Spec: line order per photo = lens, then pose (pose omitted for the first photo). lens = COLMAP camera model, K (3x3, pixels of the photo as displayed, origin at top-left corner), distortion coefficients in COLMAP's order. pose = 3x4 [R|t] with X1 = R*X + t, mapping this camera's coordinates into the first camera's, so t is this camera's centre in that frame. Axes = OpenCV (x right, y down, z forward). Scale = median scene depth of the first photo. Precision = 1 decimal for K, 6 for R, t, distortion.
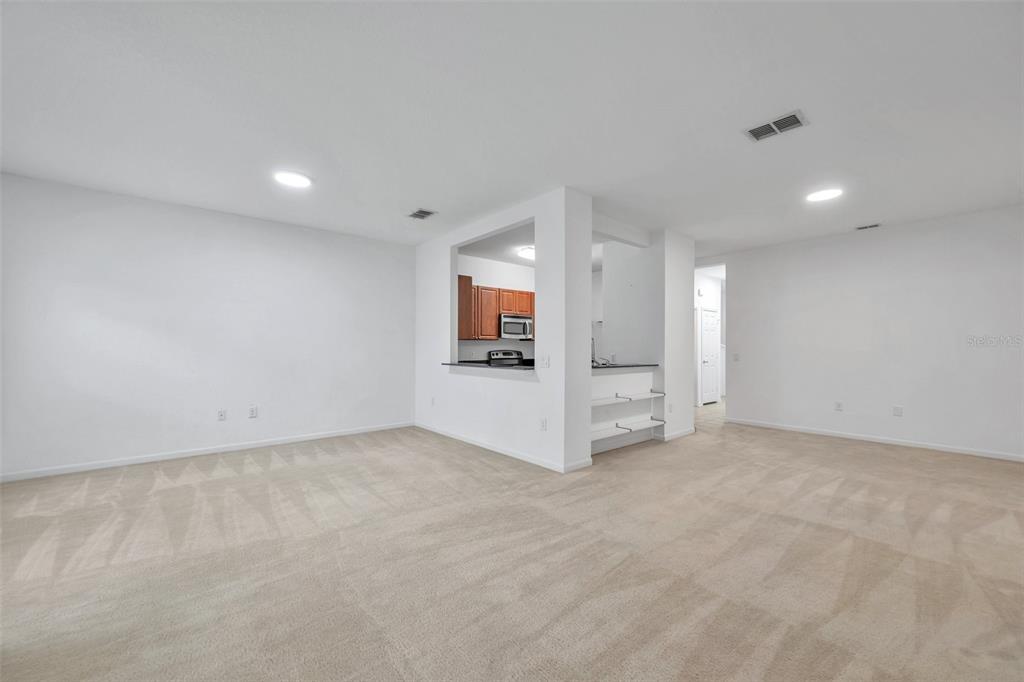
lens RADIAL K [[408.3, 0, 510.0], [0, 408.3, 343.4], [0, 0, 1]] dist [0.001867, -0.000435]
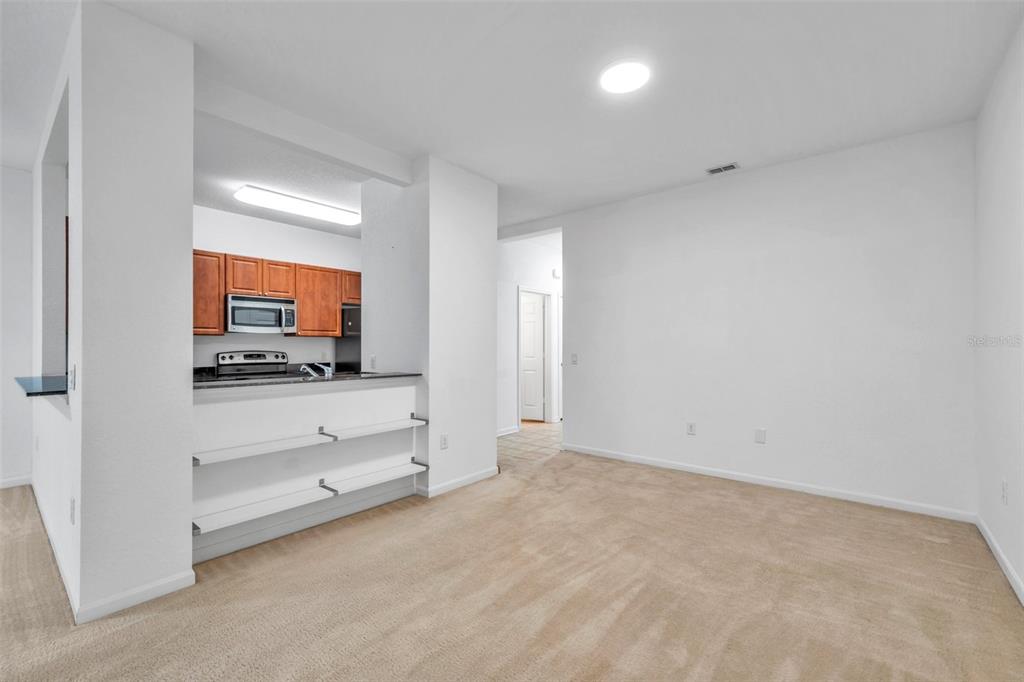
lens RADIAL K [[437.8, 0, 516.1], [0, 437.8, 343.4], [0, 0, 1]] dist [0.005480, 0.000010]
pose [[0.984370, -0.003249, 0.176082, 0.383906], [0.002383, 0.999984, 0.005134, 0.002762], [-0.176096, -0.004634, 0.984362, 0.317833]]
